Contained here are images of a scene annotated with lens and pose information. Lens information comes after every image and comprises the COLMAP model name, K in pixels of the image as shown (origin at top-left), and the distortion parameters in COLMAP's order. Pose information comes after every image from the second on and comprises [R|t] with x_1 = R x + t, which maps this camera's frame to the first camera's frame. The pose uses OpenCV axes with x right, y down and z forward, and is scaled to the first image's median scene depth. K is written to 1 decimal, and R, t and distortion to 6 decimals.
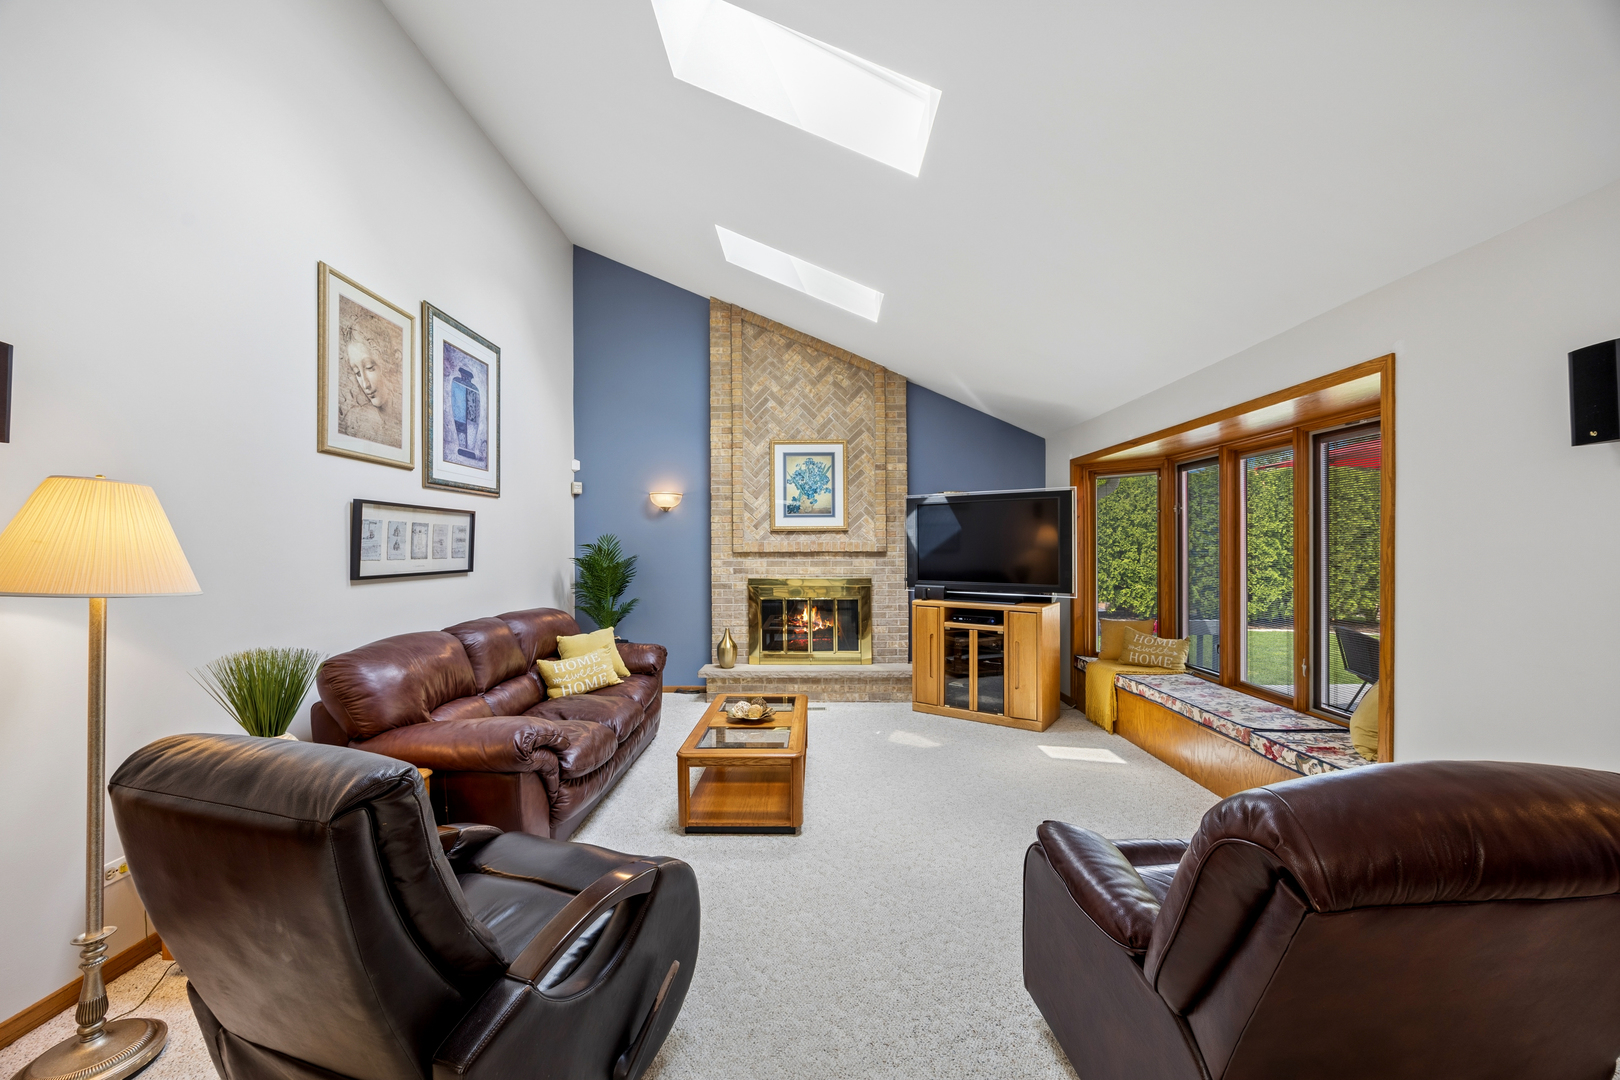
lens RADIAL K [[625.4, 0, 810.7], [0, 625.4, 545.0], [0, 0, 1]] dist [-0.000923, 0.000783]
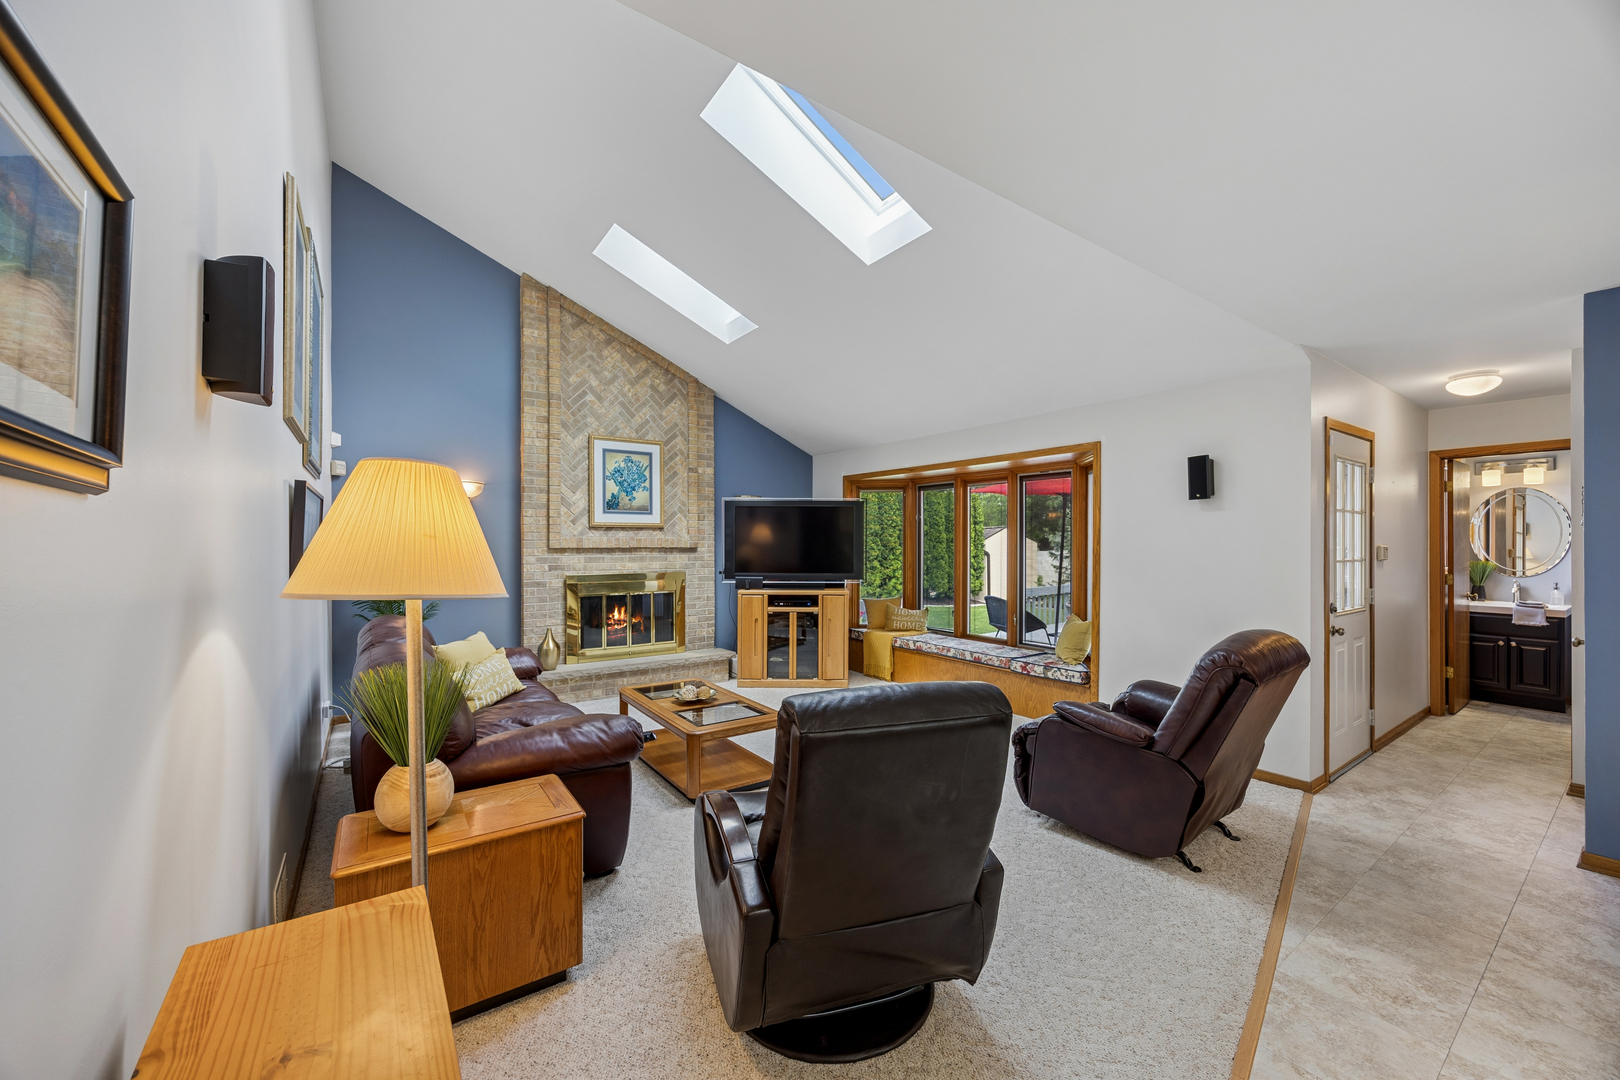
lens RADIAL K [[625.4, 0, 810.8], [0, 625.4, 541.5], [0, 0, 1]] dist [-0.000923, 0.000783]
pose [[0.814300, 0.005471, 0.580419, -0.351265], [-0.006553, 0.999979, -0.000233, -0.001185], [-0.580408, -0.003613, 0.814318, -0.004825]]
